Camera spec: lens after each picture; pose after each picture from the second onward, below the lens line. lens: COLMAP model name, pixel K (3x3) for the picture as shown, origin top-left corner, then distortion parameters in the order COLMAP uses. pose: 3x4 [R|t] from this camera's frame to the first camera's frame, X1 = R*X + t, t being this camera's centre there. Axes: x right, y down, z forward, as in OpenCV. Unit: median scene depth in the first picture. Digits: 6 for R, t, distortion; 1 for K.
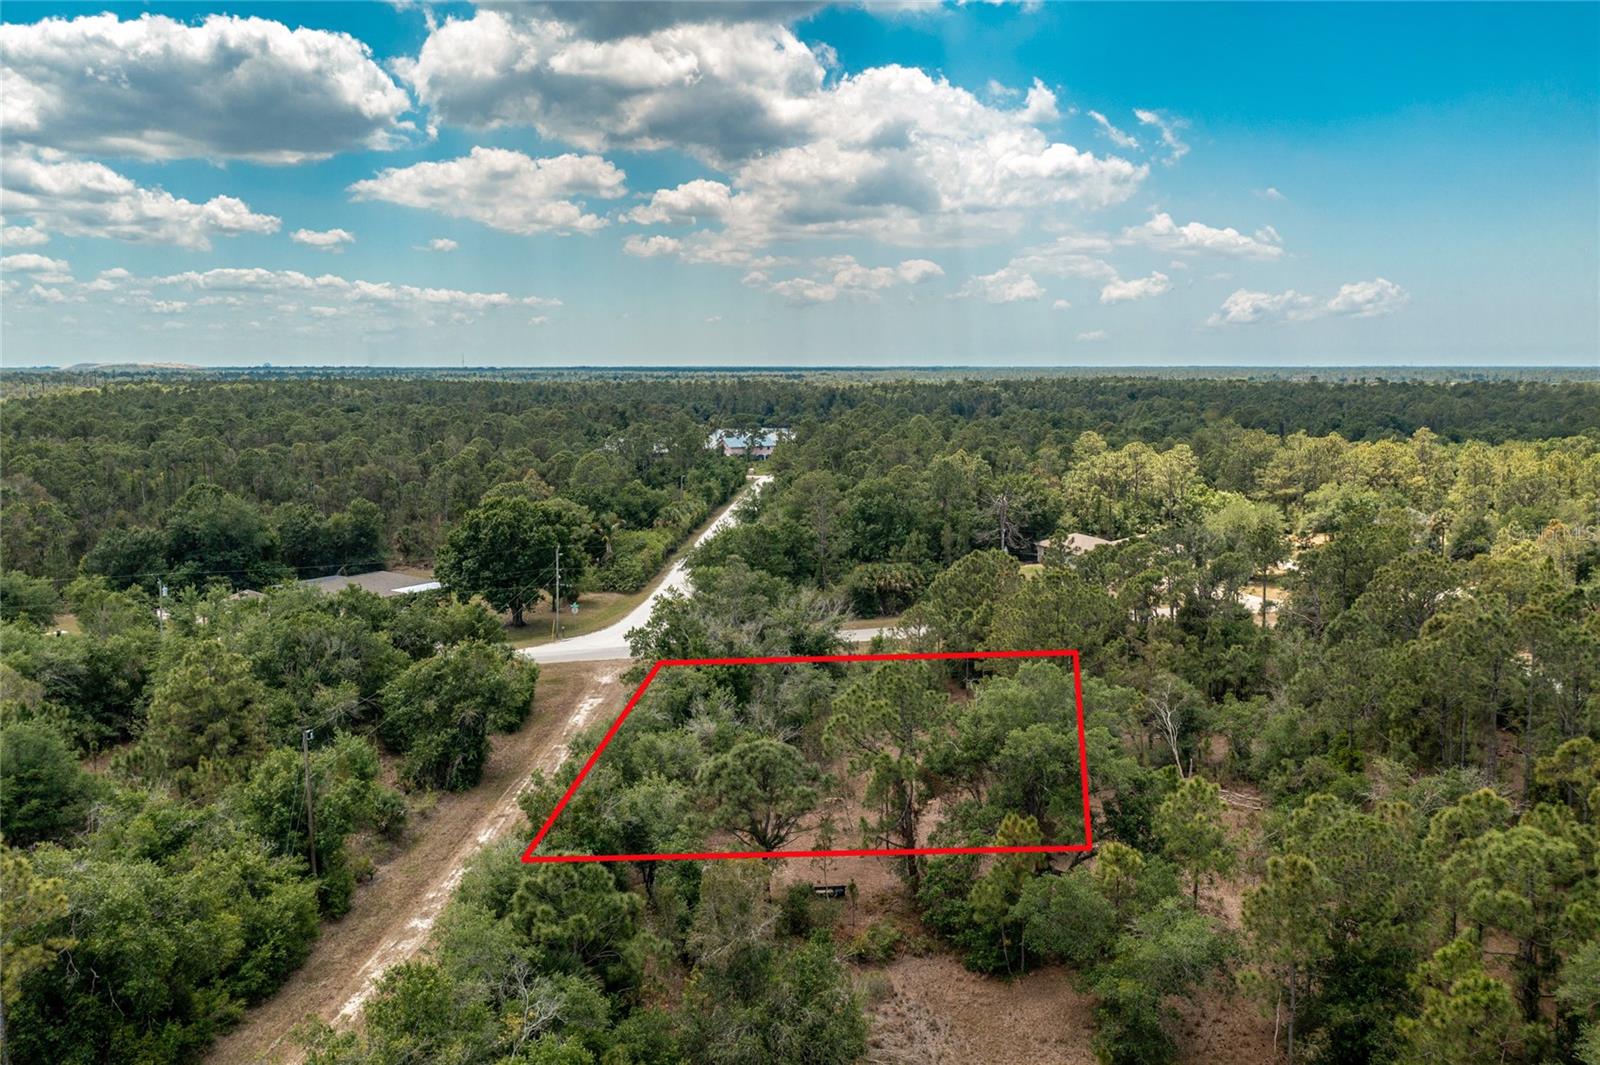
lens RADIAL K [[1309.3, 0, 800.1], [0, 1309.3, 529.4], [0, 0, 1]] dist [0.005881, -0.003329]
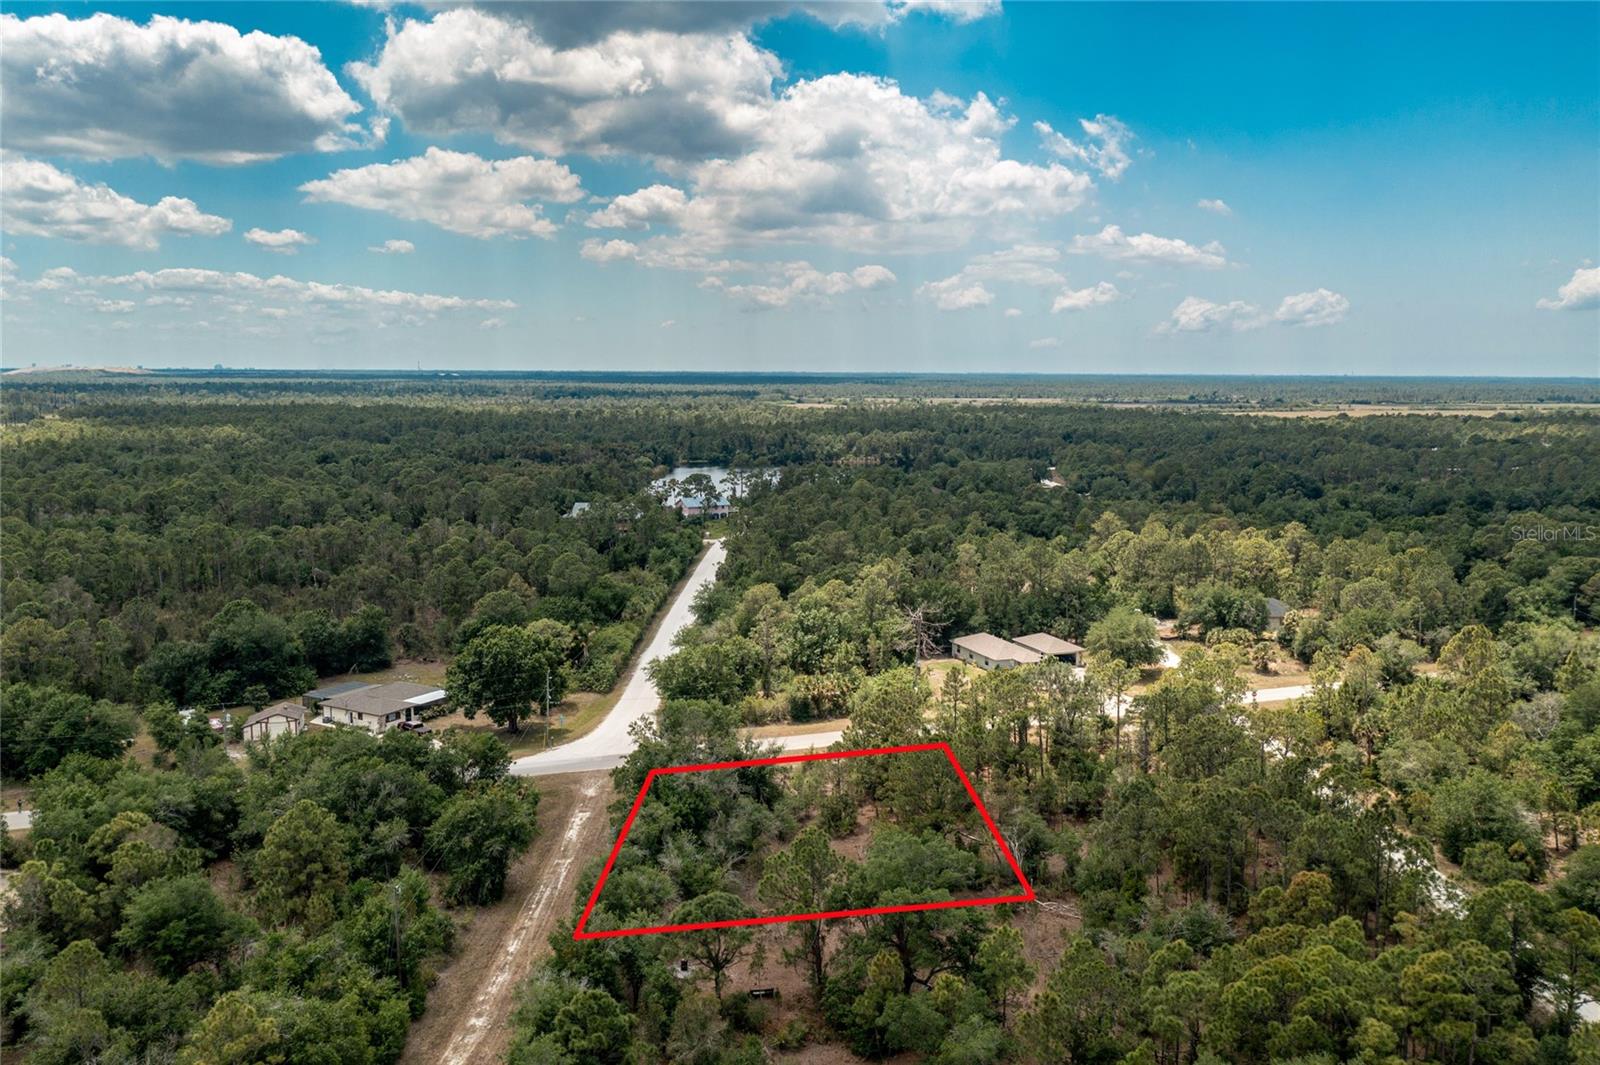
lens RADIAL K [[1309.3, 0, 796.0], [0, 1309.3, 536.7], [0, 0, 1]] dist [0.005881, -0.003329]
pose [[0.999530, -0.001089, 0.030633, 0.006530], [0.000884, 0.999977, 0.006681, -0.097153], [-0.030640, -0.006650, 0.999508, -0.179375]]
